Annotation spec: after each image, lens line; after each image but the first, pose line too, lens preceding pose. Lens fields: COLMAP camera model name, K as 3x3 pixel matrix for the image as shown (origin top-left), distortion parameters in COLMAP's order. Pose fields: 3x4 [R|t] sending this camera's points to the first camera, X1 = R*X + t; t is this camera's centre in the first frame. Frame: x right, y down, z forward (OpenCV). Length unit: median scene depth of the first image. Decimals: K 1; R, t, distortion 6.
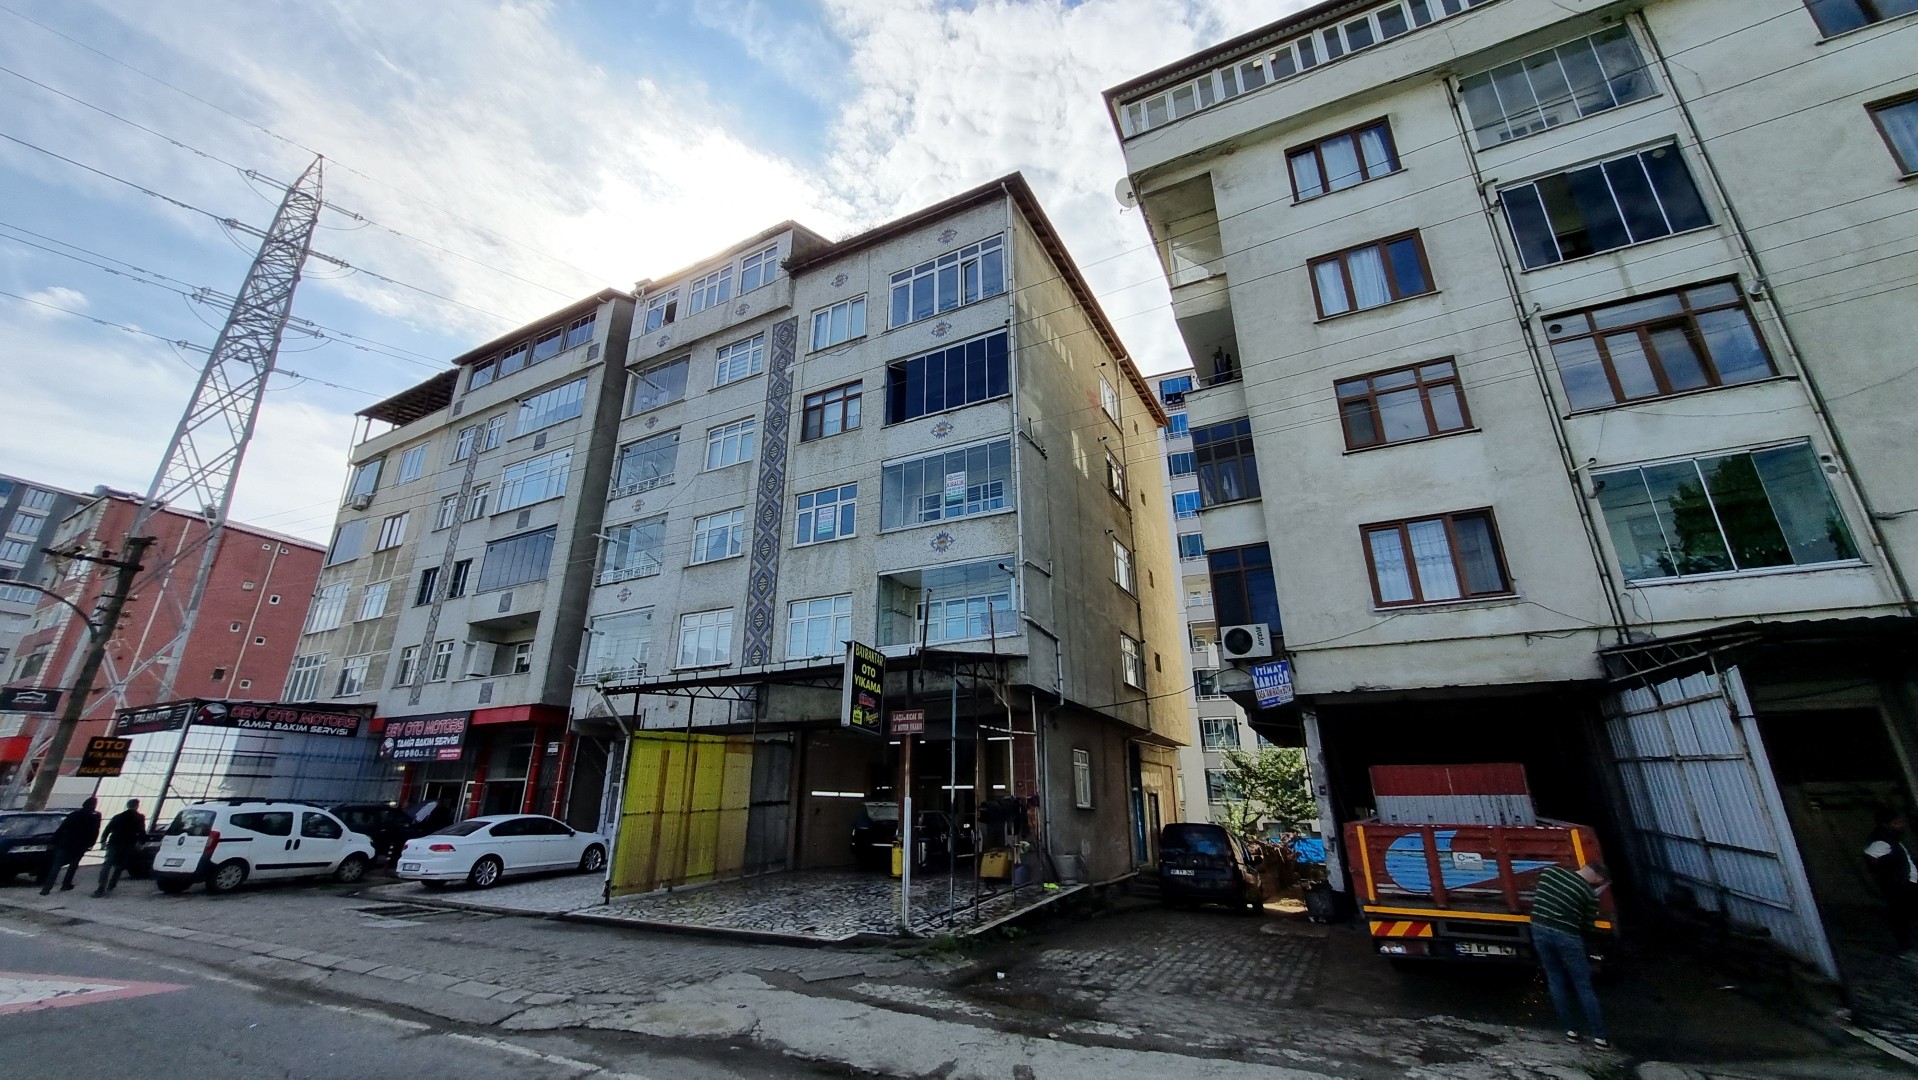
lens RADIAL K [[765.1, 0, 917.4], [0, 765.1, 525.9], [0, 0, 1]] dist [0.001397, -0.000251]
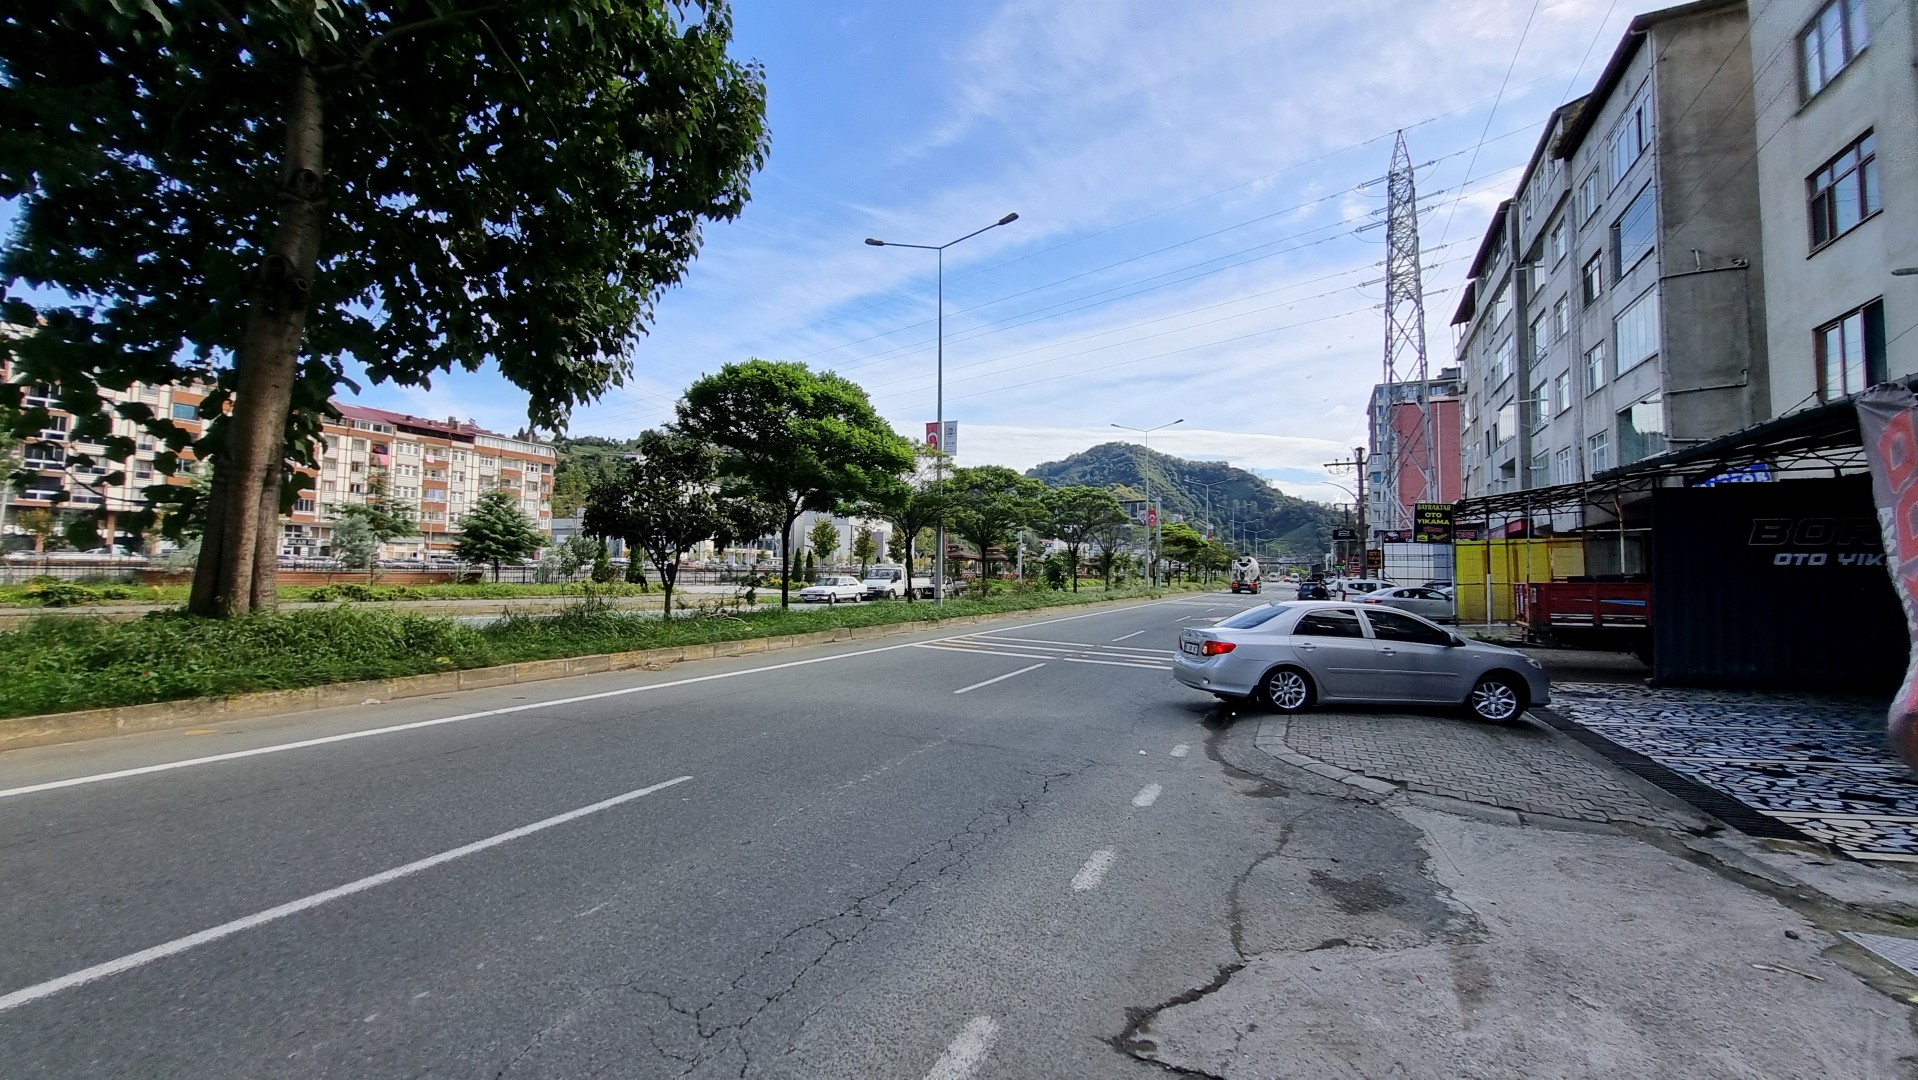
lens RADIAL K [[765.1, 0, 917.4], [0, 765.1, 525.9], [0, 0, 1]] dist [0.001397, -0.000251]
pose [[0.026342, -0.074798, -0.996851, 1.079376], [0.332758, 0.940984, -0.061813, -0.062659], [0.942644, -0.330081, 0.049677, -0.220148]]
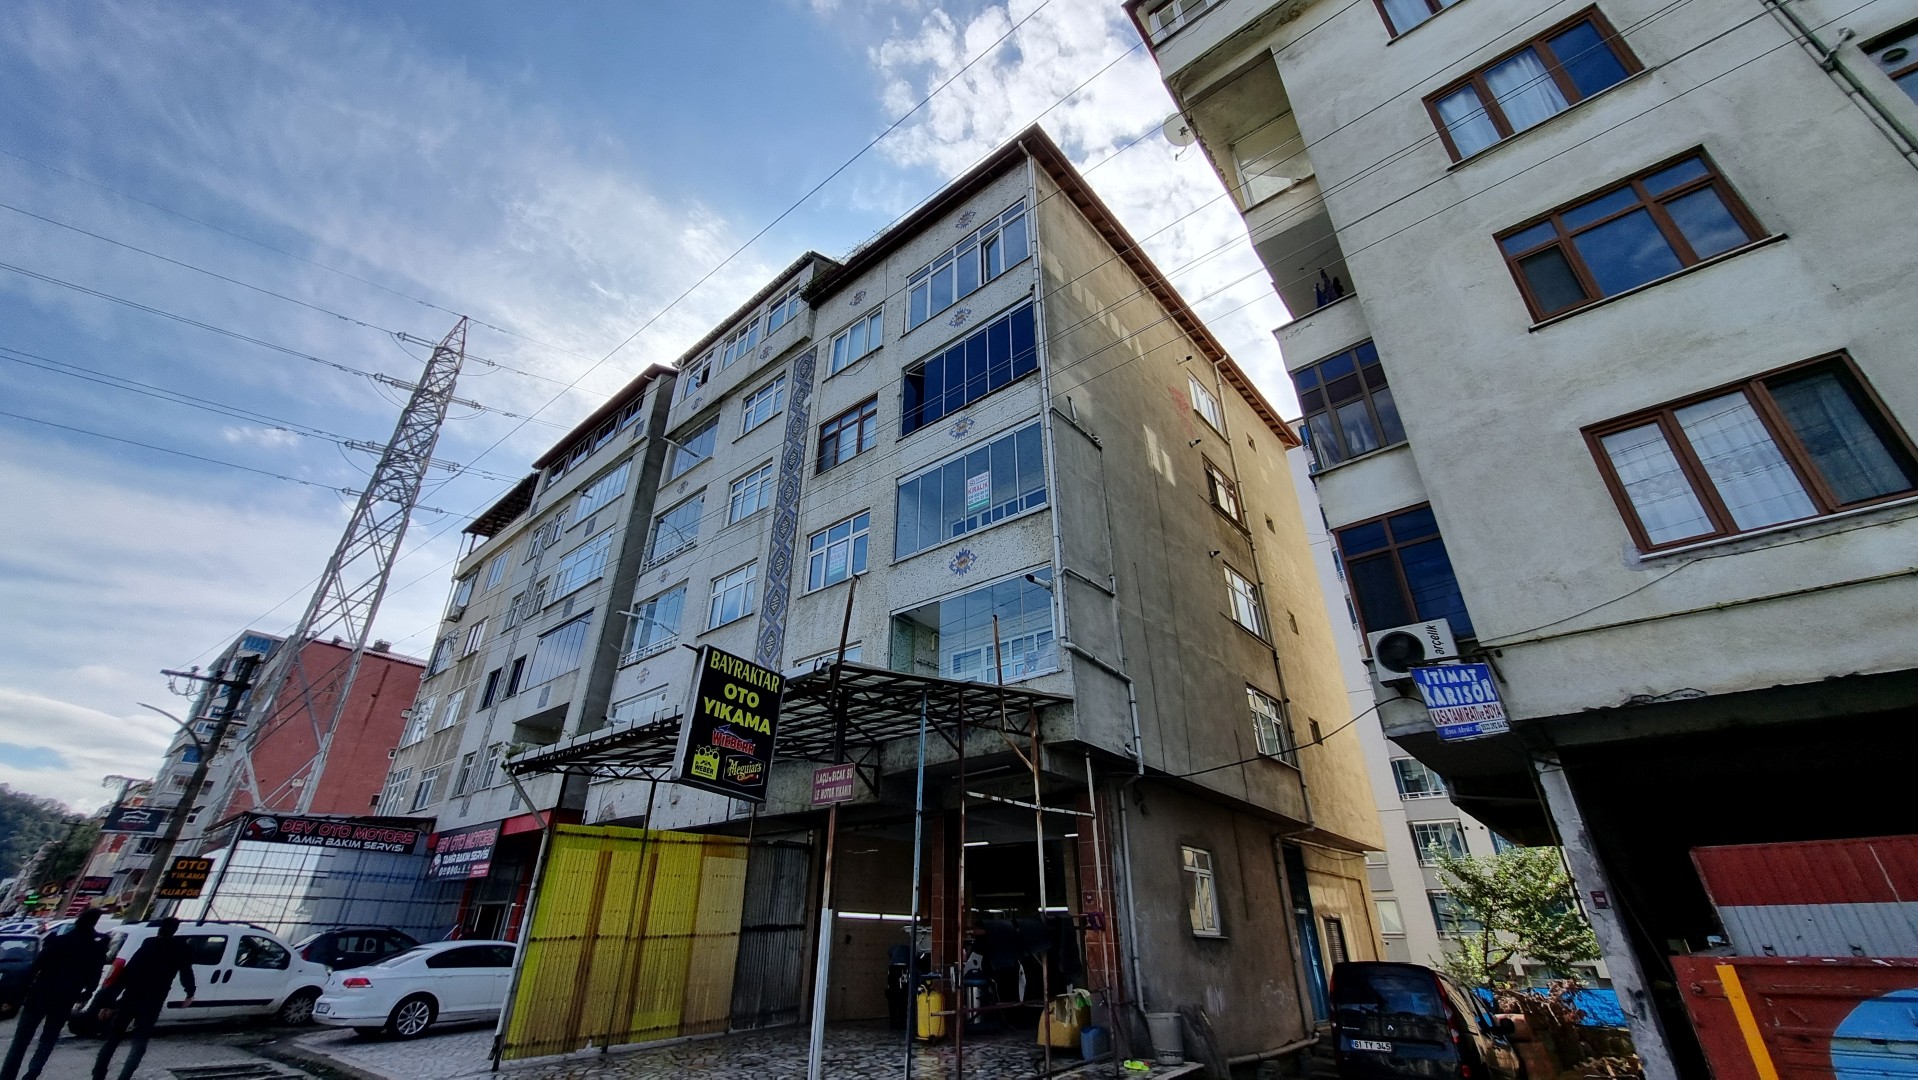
lens RADIAL K [[752.4, 0, 925.6], [0, 752.4, 536.2], [0, 0, 1]] dist [0.006709, -0.004833]
pose [[0.977457, -0.094631, -0.188739, 0.122687], [0.066855, 0.986656, -0.148460, 0.091457], [0.200270, 0.132495, 0.970740, 0.229254]]
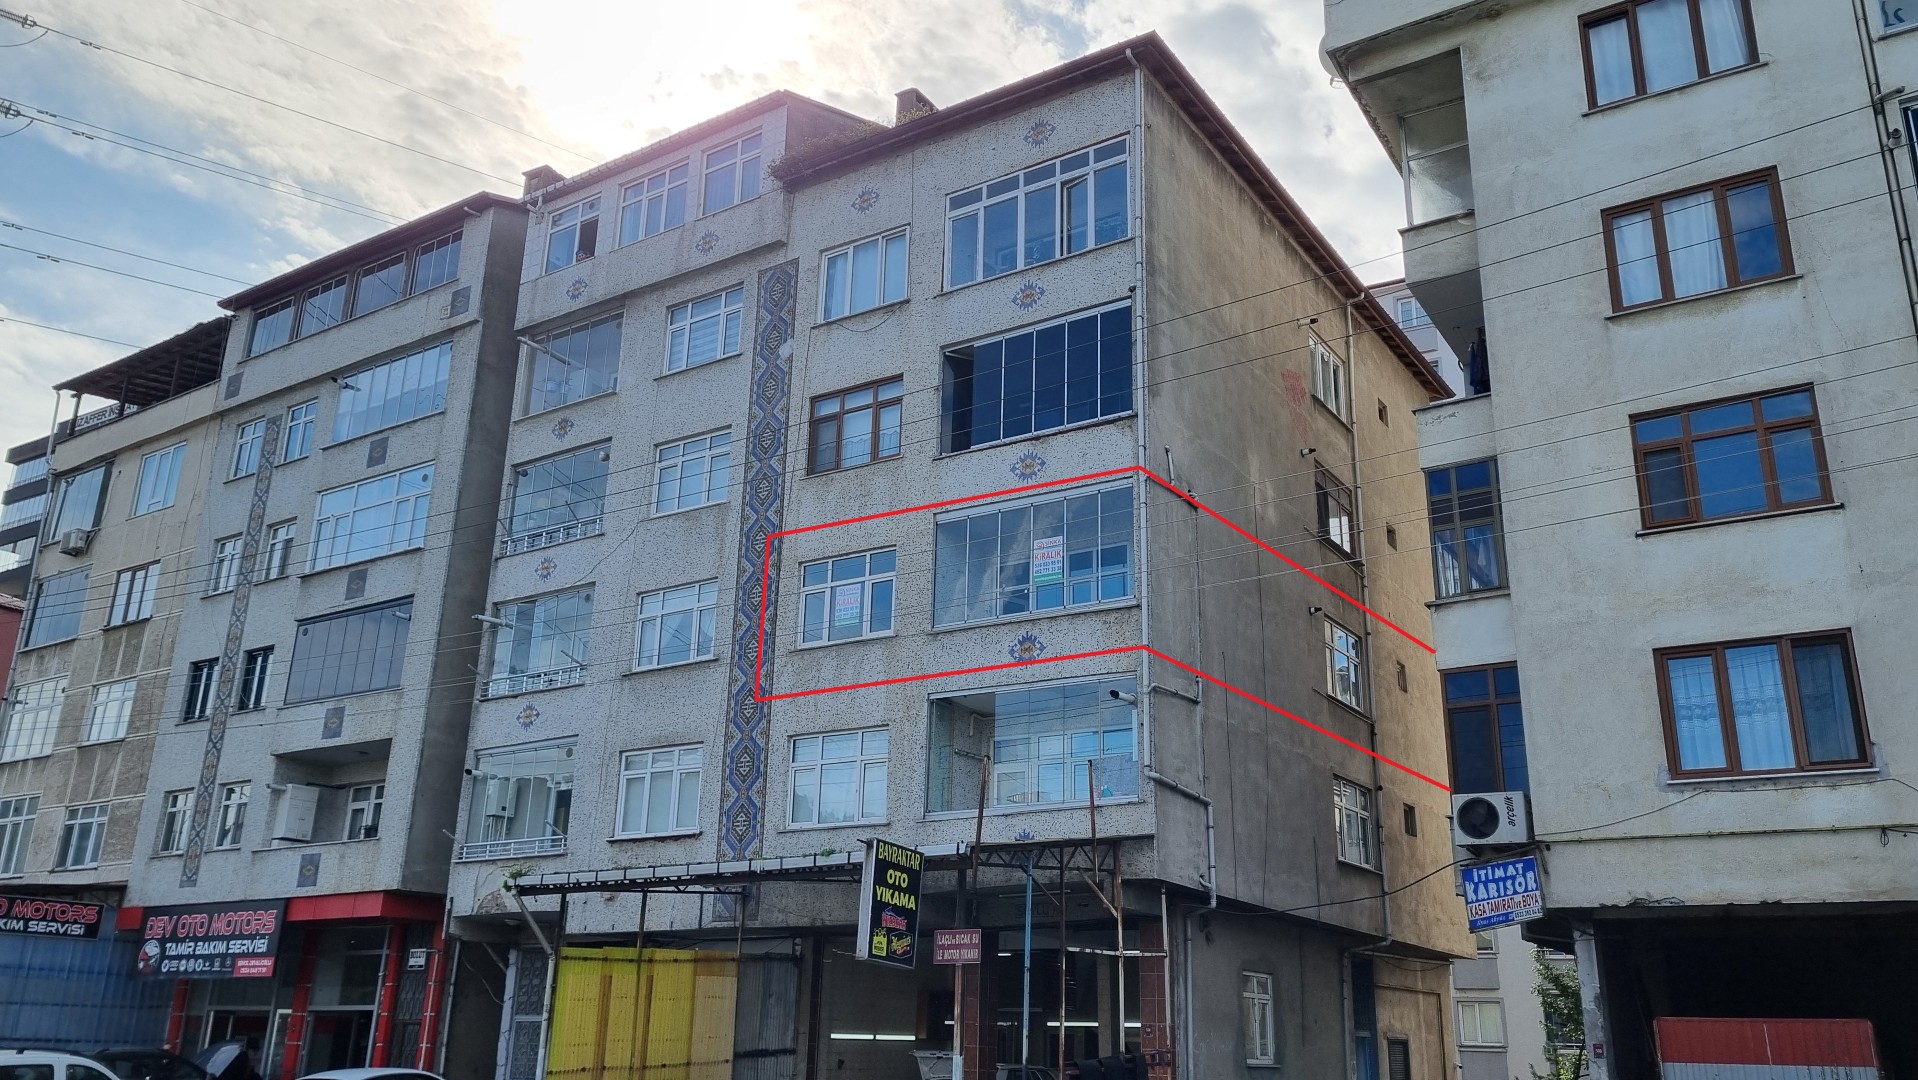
lens RADIAL K [[1482.5, 0, 963.4], [0, 1482.5, 569.8], [0, 0, 1]] dist [0.064346, -0.058705]
pose [[0.998349, -0.007883, -0.056888, 0.044294], [0.010592, 0.998817, 0.047464, -0.091424], [0.056447, -0.047988, 0.997252, -0.202616]]
